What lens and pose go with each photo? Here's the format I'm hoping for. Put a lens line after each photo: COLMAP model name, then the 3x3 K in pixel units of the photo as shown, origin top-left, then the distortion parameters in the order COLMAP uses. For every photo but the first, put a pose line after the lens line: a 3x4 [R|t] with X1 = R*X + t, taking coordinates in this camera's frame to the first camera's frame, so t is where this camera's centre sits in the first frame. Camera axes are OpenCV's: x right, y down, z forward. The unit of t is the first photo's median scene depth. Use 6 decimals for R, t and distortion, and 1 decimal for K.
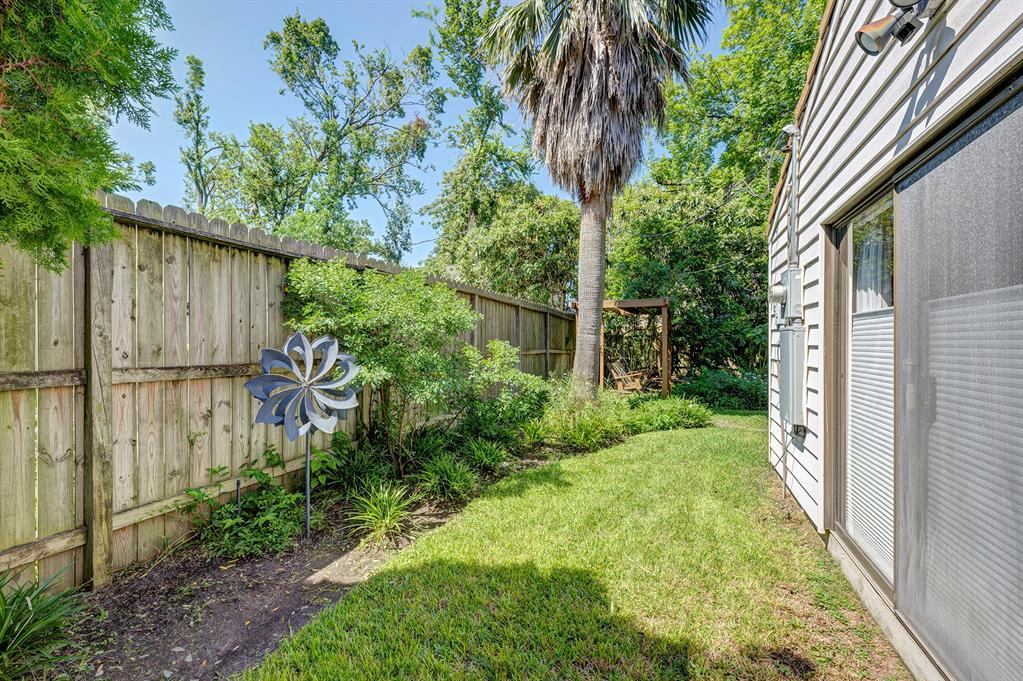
lens RADIAL K [[412.5, 0, 509.6], [0, 412.5, 344.0], [0, 0, 1]] dist [0.001724, -0.000814]
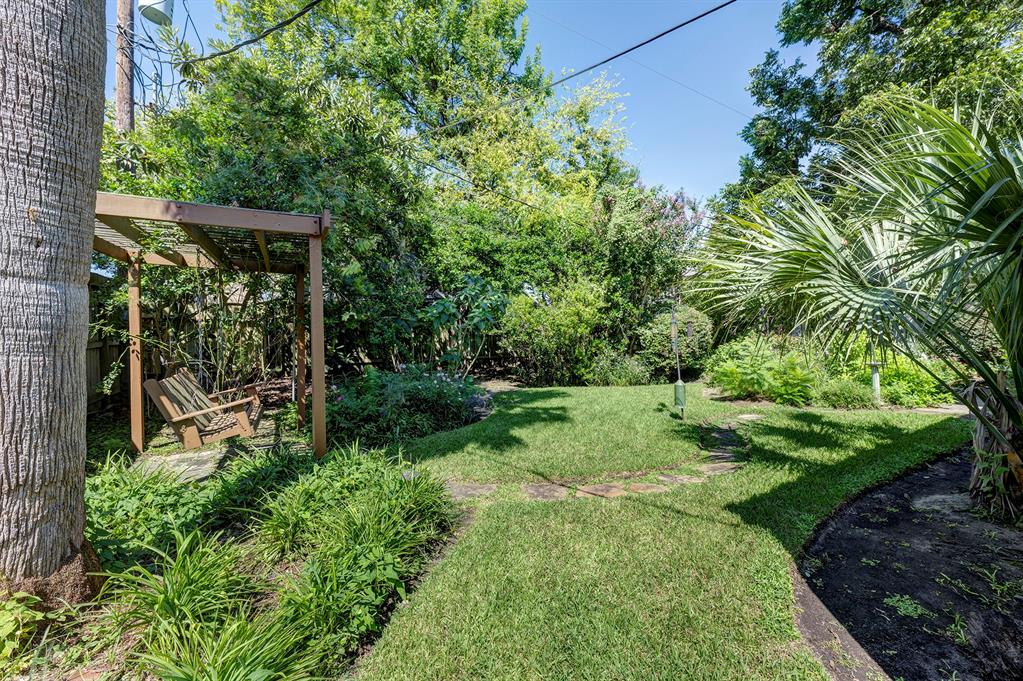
lens RADIAL K [[412.5, 0, 507.8], [0, 412.5, 340.8], [0, 0, 1]] dist [0.001724, -0.000814]
pose [[0.600893, -0.023341, 0.798989, 0.094198], [0.003486, 0.999641, 0.026581, -0.000519], [-0.799322, -0.013188, 0.600758, 0.362064]]
